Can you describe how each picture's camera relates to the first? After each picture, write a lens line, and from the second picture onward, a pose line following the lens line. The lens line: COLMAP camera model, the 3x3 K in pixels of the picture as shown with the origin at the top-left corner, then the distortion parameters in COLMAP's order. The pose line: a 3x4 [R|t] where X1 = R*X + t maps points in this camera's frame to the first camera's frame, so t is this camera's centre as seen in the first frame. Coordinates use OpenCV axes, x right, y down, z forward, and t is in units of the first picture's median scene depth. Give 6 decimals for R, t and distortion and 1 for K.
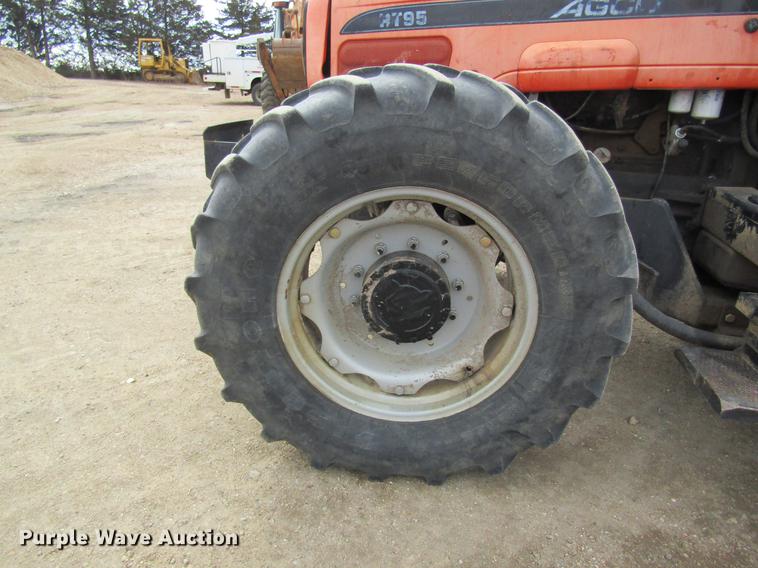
lens RADIAL K [[535.9, 0, 379.0], [0, 535.9, 284.0], [0, 0, 1]] dist [-0.007604, 0.003605]
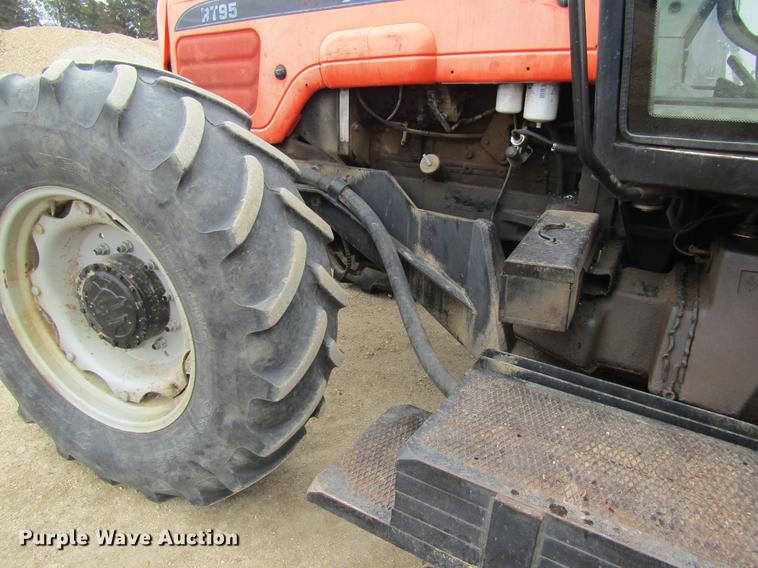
lens RADIAL K [[535.9, 0, 379.0], [0, 535.9, 284.0], [0, 0, 1]] dist [-0.007604, 0.003605]
pose [[0.939070, 0.112373, -0.324837, 0.799332], [-0.112386, 0.993487, 0.018786, -0.077013], [0.324833, 0.018866, 0.945583, 0.238641]]
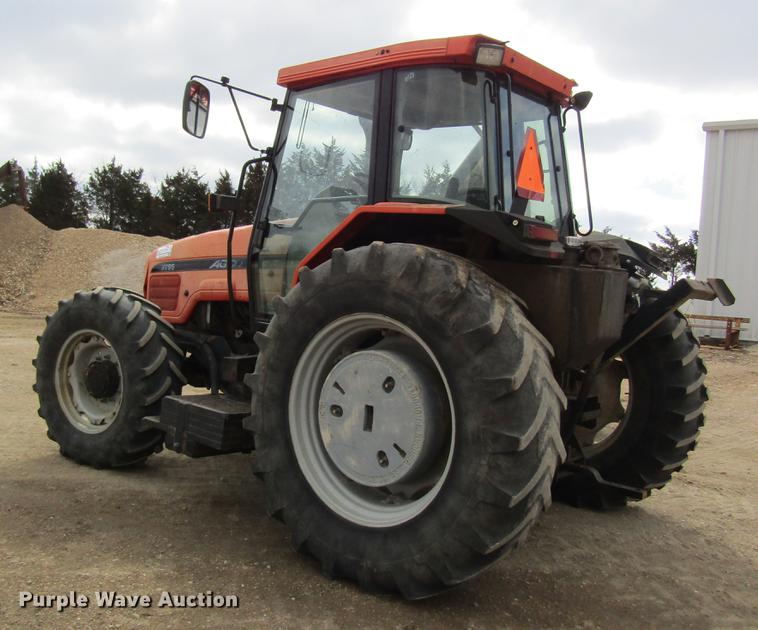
lens RADIAL K [[760.7, 0, 378.9], [0, 760.7, 314.2], [0, 0, 1]] dist [-0.269680, 0.808696]
pose [[0.879710, 0.046739, -0.473208, 2.655878], [-0.204187, 0.935869, -0.287154, 0.450117], [0.429439, 0.349236, 0.832837, -1.294355]]
